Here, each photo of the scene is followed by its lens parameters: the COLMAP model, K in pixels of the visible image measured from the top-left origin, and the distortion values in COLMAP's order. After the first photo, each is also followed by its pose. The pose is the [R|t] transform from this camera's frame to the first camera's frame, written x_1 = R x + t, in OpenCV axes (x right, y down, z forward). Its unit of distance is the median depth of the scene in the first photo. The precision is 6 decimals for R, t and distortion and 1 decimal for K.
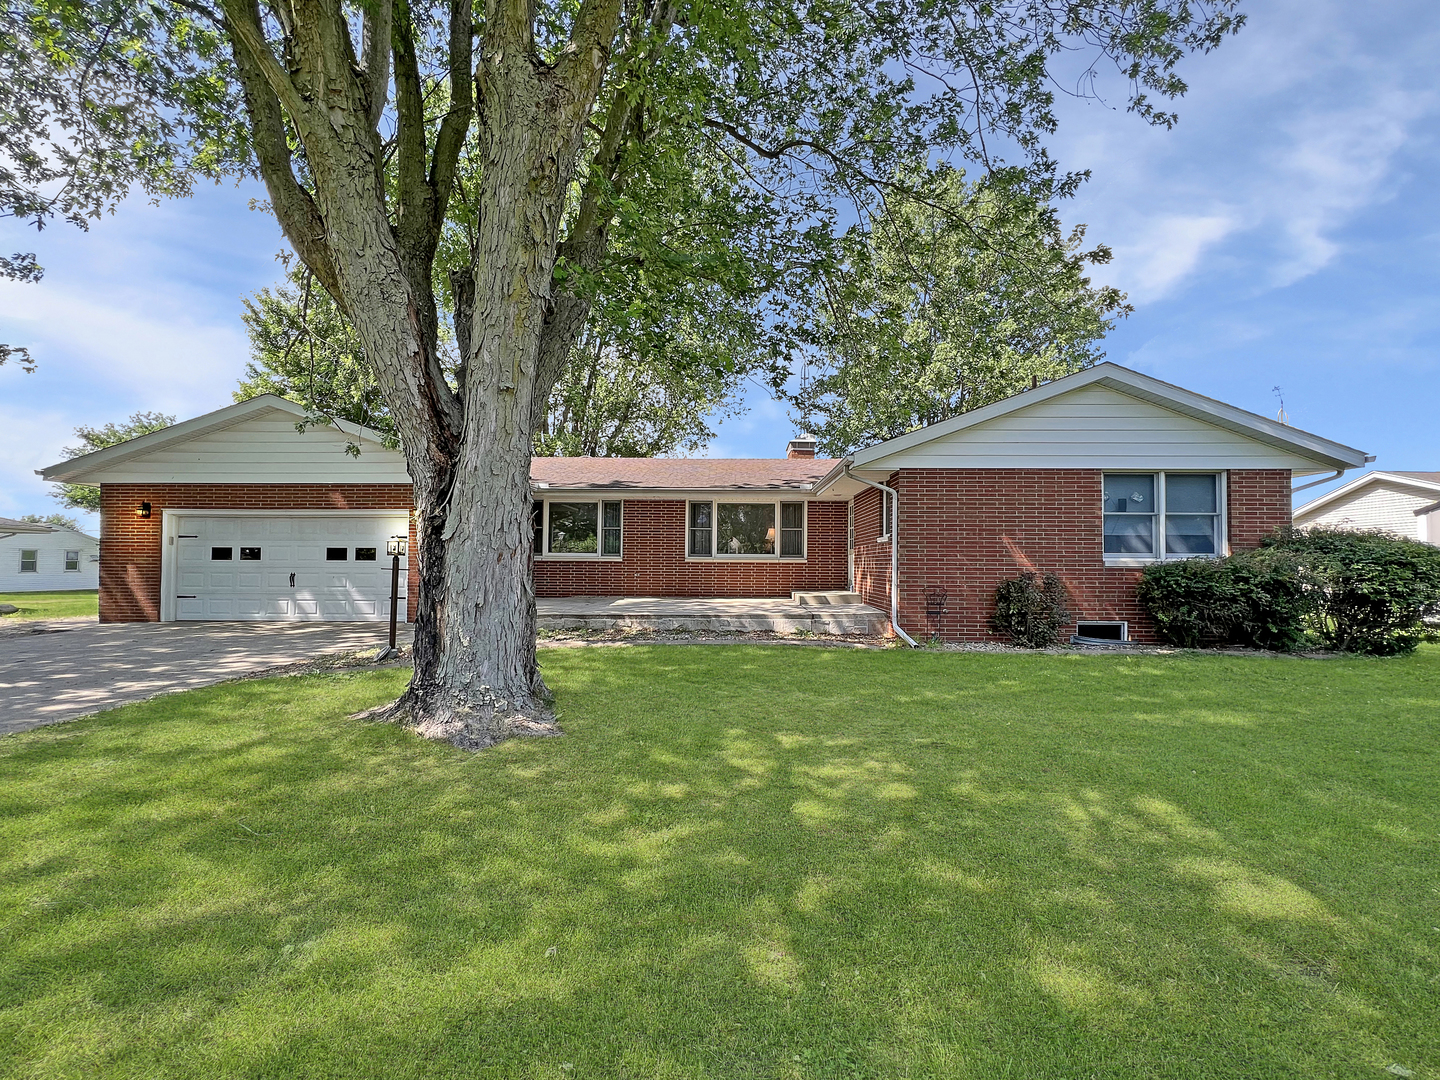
lens RADIAL K [[570.0, 0, 720.0], [0, 570.0, 540.0], [0, 0, 1]] dist [-0.001717, -0.000122]
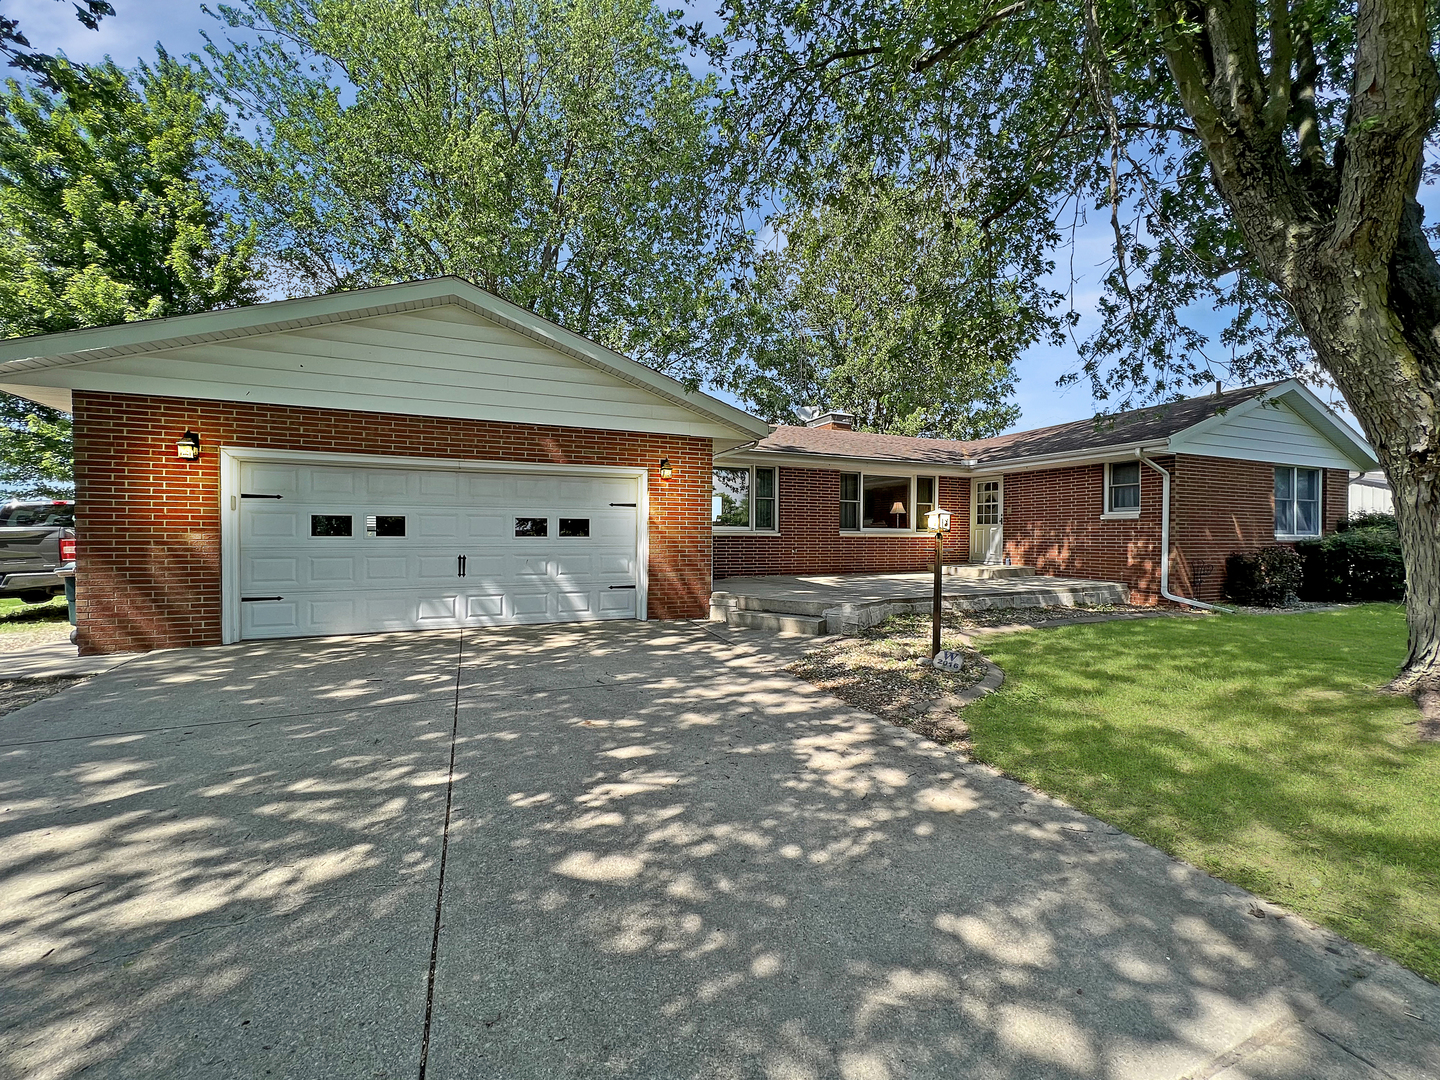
lens RADIAL K [[570.0, 0, 720.0], [0, 570.0, 540.0], [0, 0, 1]] dist [-0.001717, -0.000122]
pose [[0.911576, -0.004657, 0.411105, -0.917615], [-0.016105, 0.998764, 0.047025, 0.004659], [-0.410815, -0.049488, 0.910374, 0.334063]]
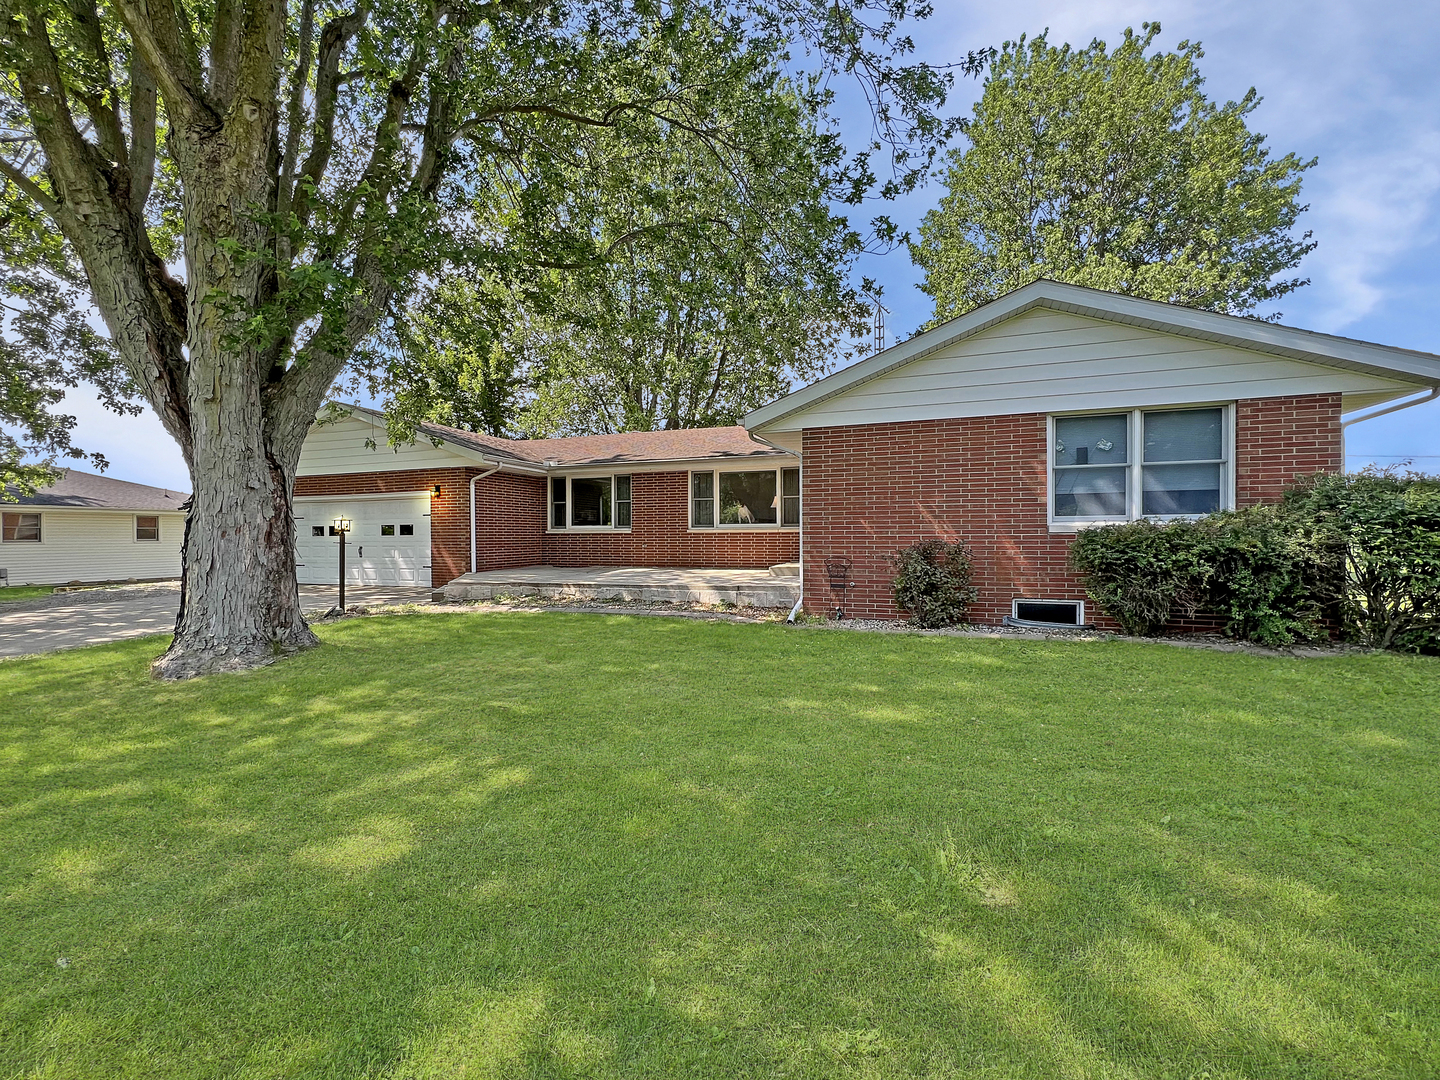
lens RADIAL K [[591.1, 0, 717.7], [0, 591.1, 530.5], [0, 0, 1]] dist [-0.000326, -0.000025]
pose [[0.948213, -0.014129, -0.317322, 0.468305], [0.025398, 0.999184, 0.031405, 0.004542], [0.316619, -0.037838, 0.947798, 0.047691]]
